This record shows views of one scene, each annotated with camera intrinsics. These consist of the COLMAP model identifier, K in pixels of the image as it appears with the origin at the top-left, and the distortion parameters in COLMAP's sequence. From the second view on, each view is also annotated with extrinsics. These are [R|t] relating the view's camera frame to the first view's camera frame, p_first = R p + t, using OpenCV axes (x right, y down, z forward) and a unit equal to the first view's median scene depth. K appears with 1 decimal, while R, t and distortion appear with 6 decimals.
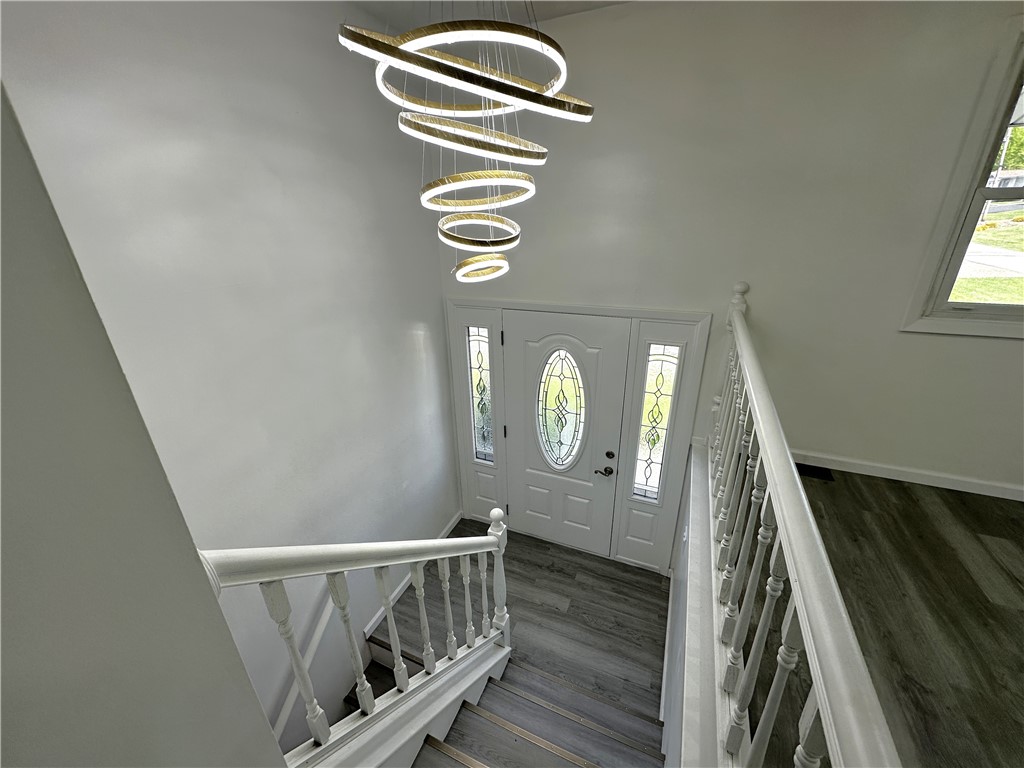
lens RADIAL K [[413.7, 0, 512.6], [0, 413.7, 384.0], [0, 0, 1]] dist [0.003885, 0.000439]
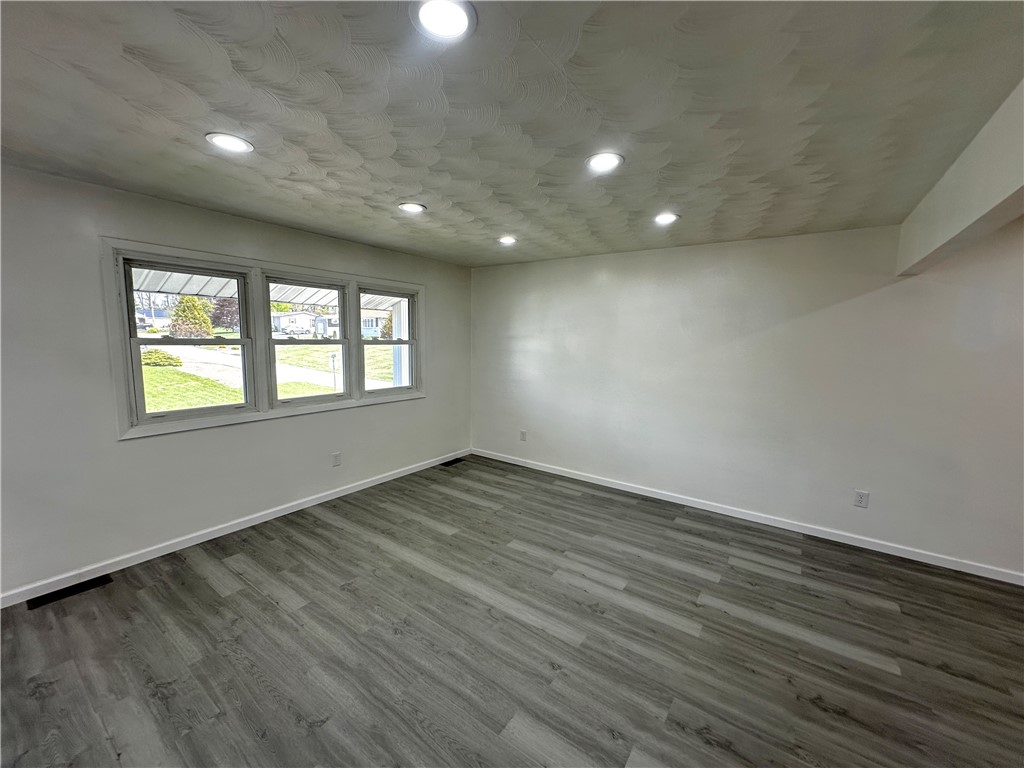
lens RADIAL K [[413.7, 0, 516.4], [0, 413.7, 380.4], [0, 0, 1]] dist [0.003885, 0.000439]
pose [[0.224131, -0.085076, 0.970838, -0.006760], [0.350057, 0.936728, 0.001271, 0.131463], [-0.909519, 0.339564, 0.239731, -0.497891]]
